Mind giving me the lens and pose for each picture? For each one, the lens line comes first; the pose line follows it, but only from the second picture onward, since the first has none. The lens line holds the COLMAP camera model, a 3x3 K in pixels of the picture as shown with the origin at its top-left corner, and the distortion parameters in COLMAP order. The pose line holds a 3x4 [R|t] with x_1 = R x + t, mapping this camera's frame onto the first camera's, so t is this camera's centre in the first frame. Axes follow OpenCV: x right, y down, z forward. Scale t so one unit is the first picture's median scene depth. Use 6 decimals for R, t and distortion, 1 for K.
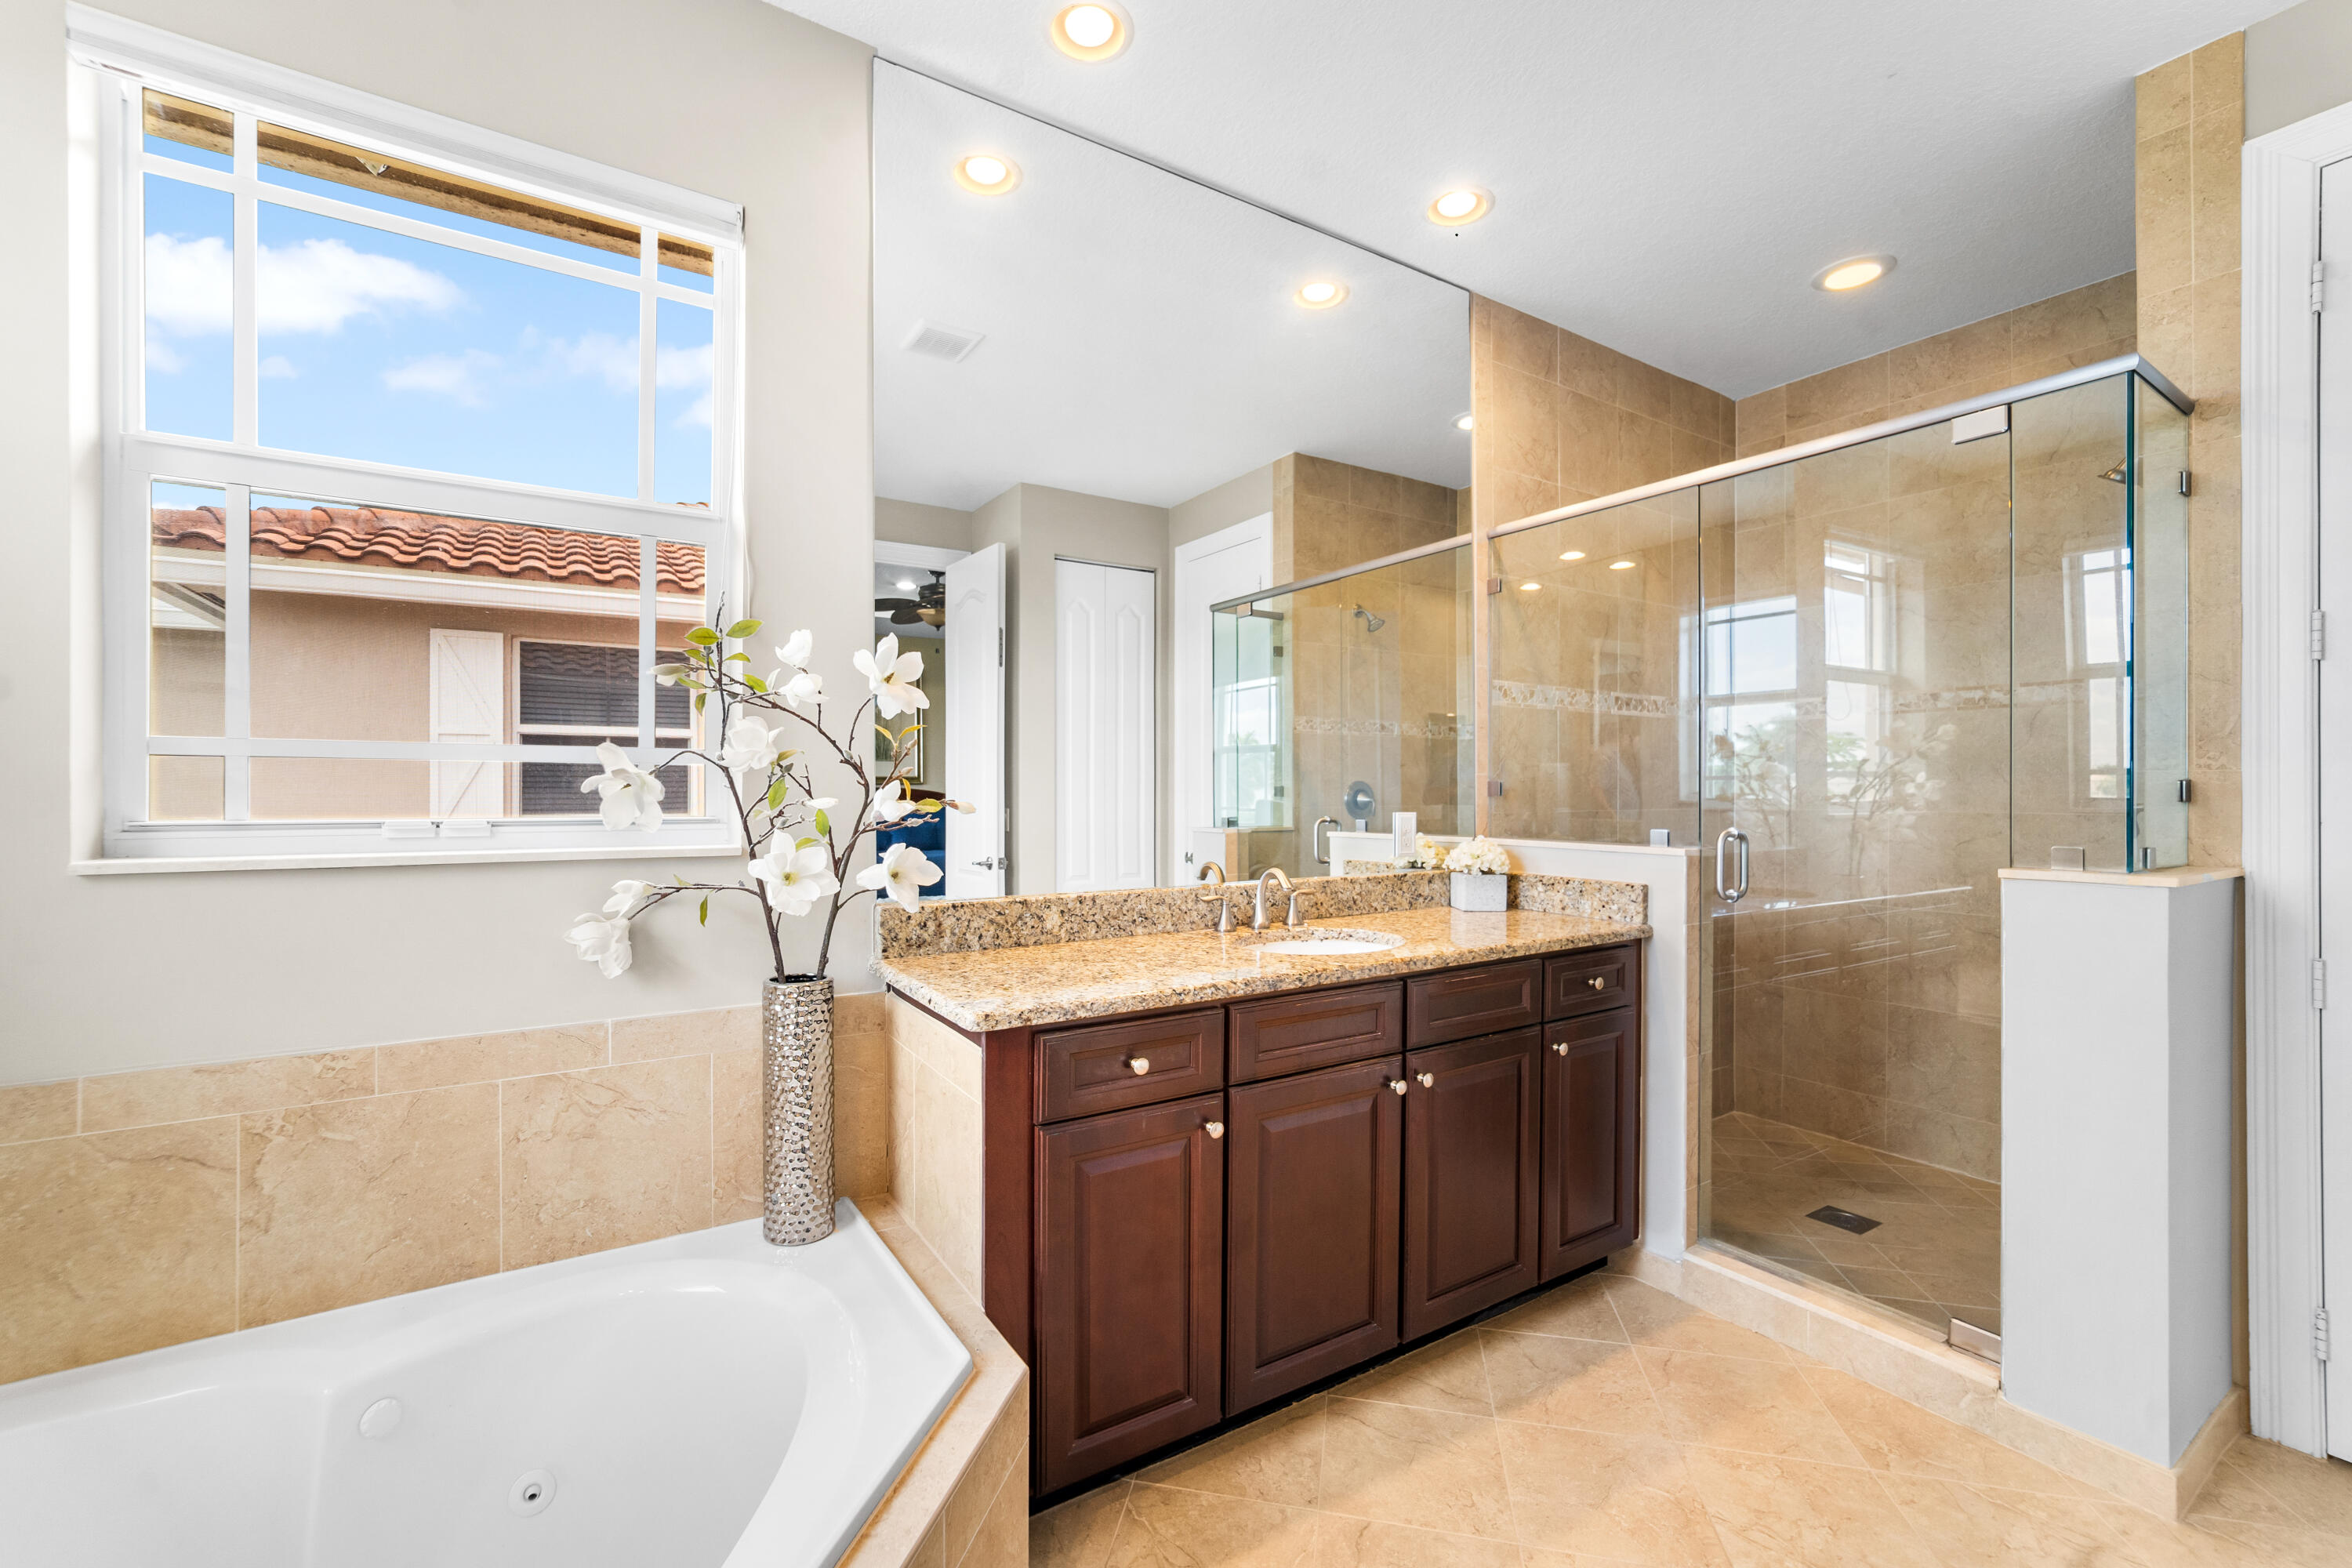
lens RADIAL K [[974.2, 0, 1155.2], [0, 974.2, 789.7], [0, 0, 1]] dist [-0.022779, 0.011112]
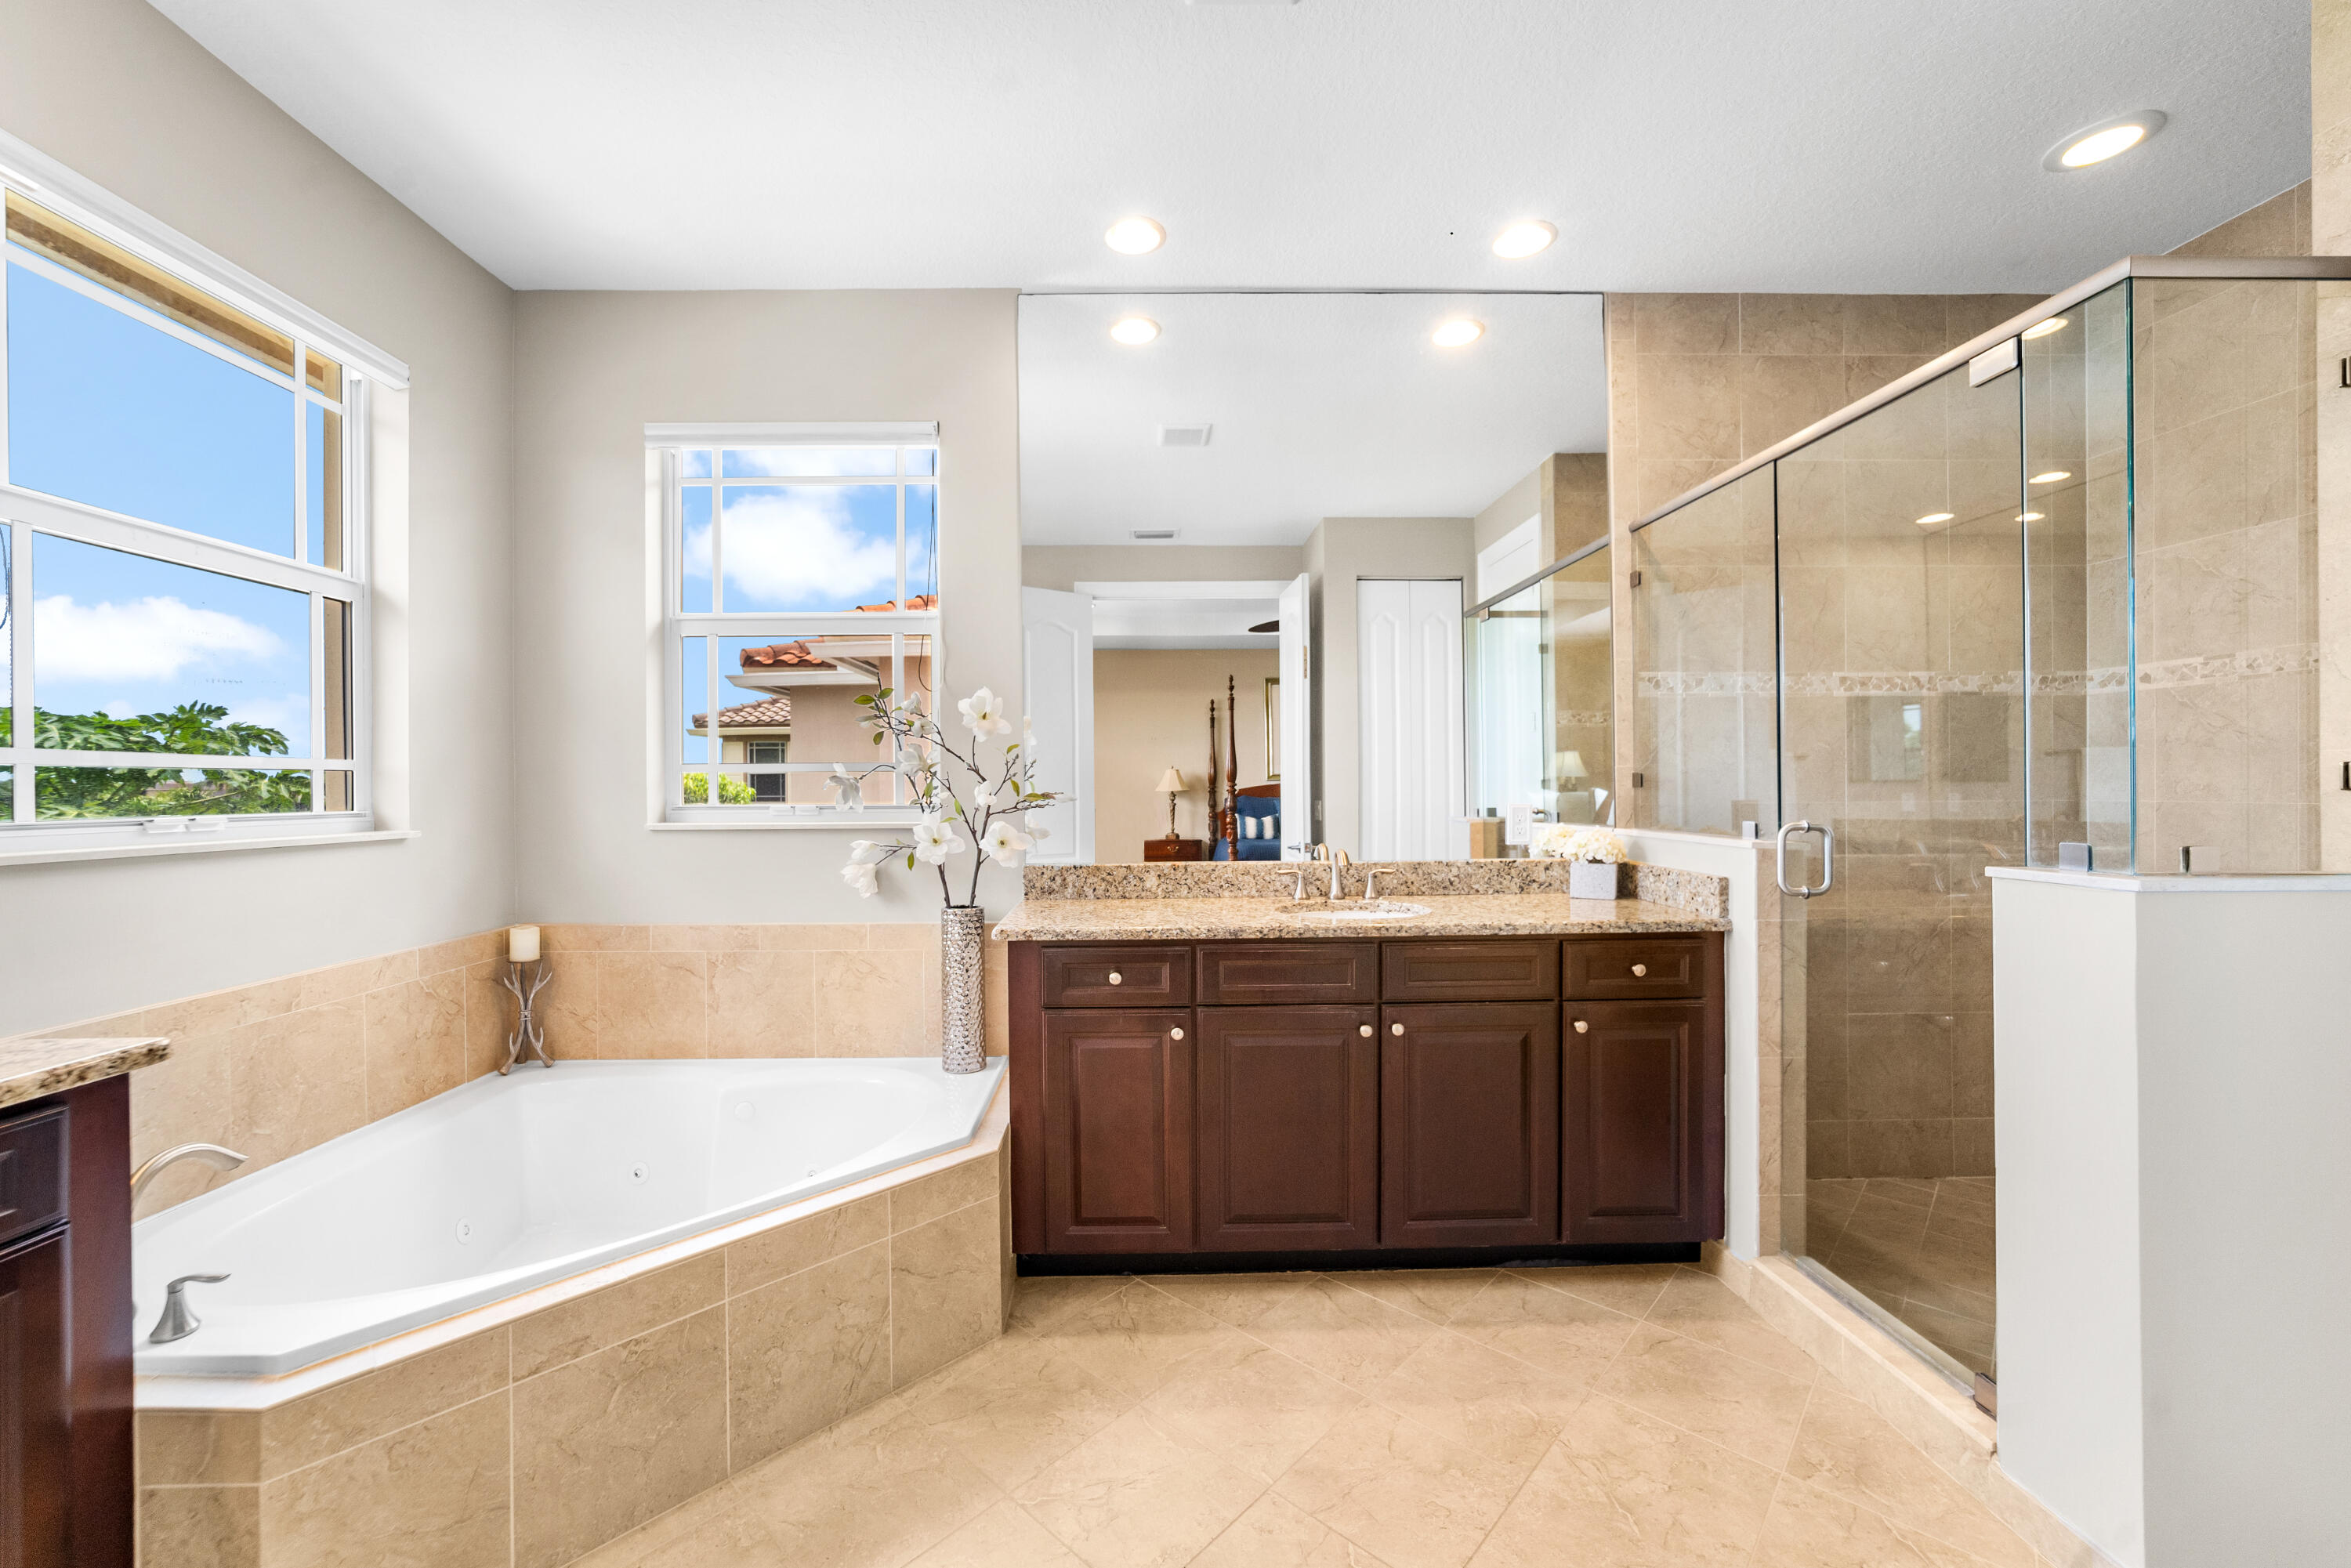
lens RADIAL K [[925.3, 0, 1154.0], [0, 925.3, 786.4], [0, 0, 1]] dist [-0.026632, 0.010460]
pose [[0.855053, -0.007236, -0.518491, 0.610001], [0.008856, 0.999961, 0.000649, 0.000825], [0.518466, -0.005147, 0.855083, -0.108398]]
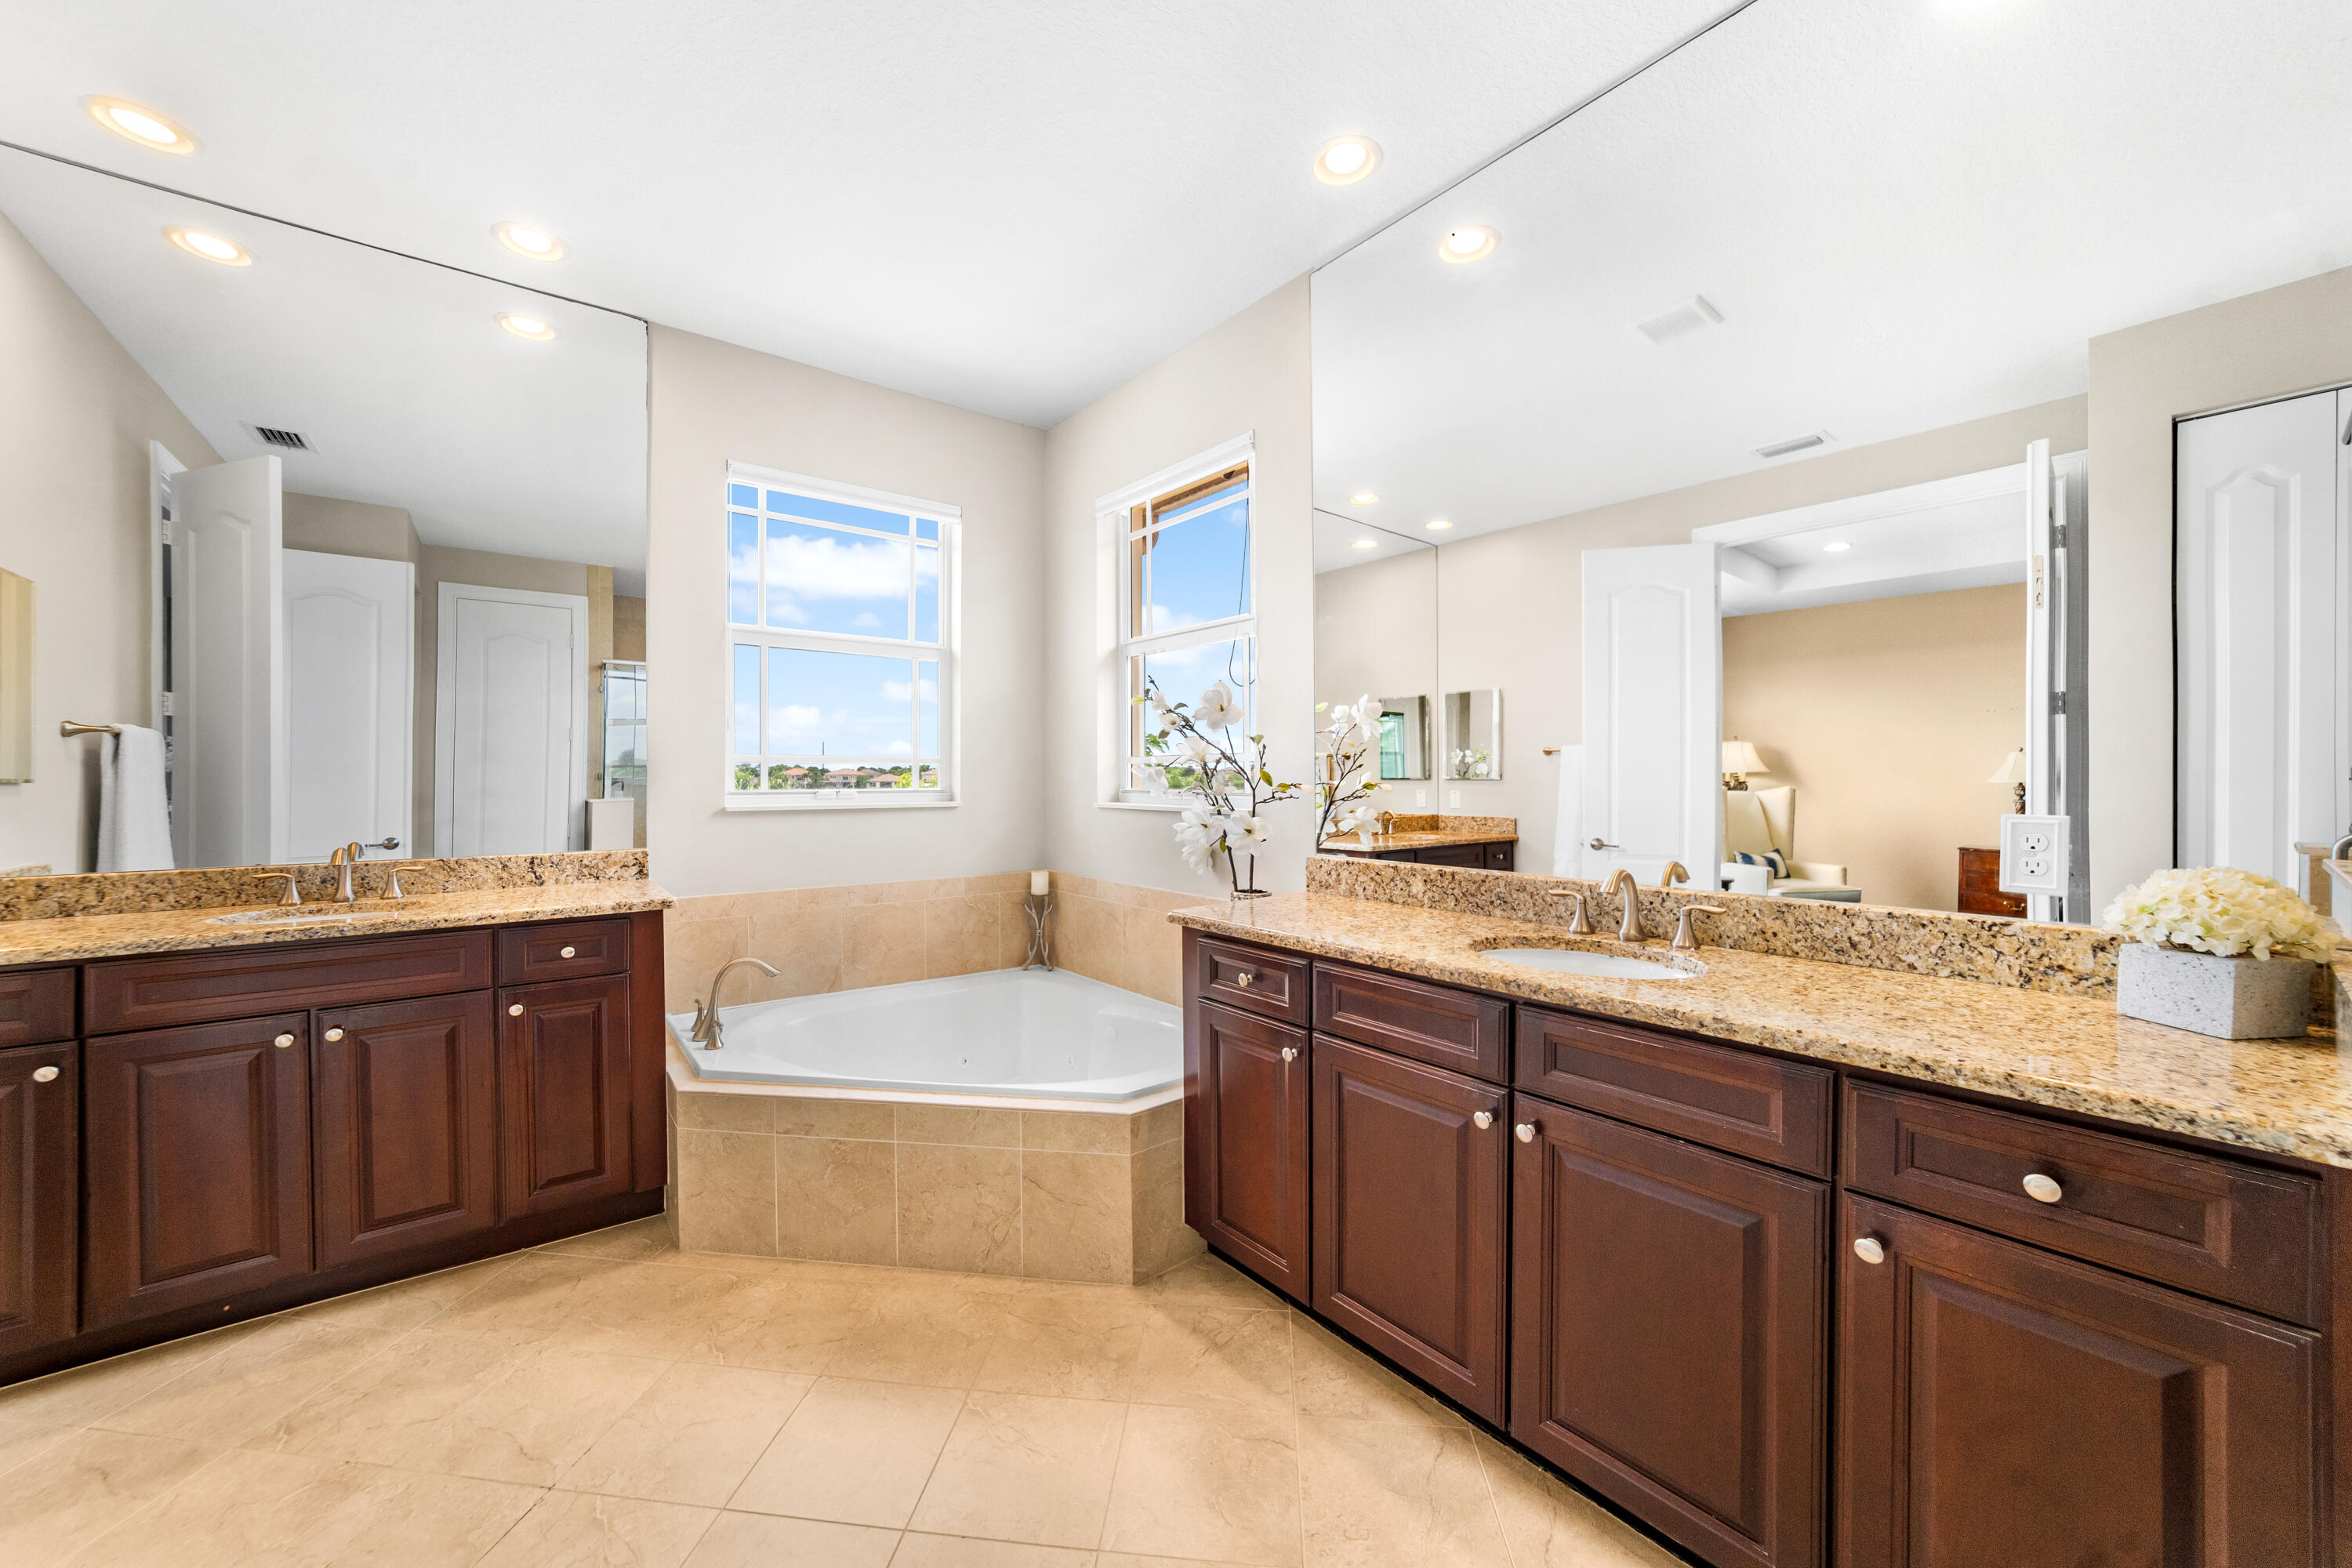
lens RADIAL K [[853.2, 0, 1150.8], [0, 853.2, 781.6], [0, 0, 1]] dist [-0.034975, 0.012840]
pose [[0.097286, 0.004132, -0.995248, 0.948833], [0.002491, 0.999987, 0.004395, 0.001992], [0.995253, -0.002906, 0.097274, 0.623266]]
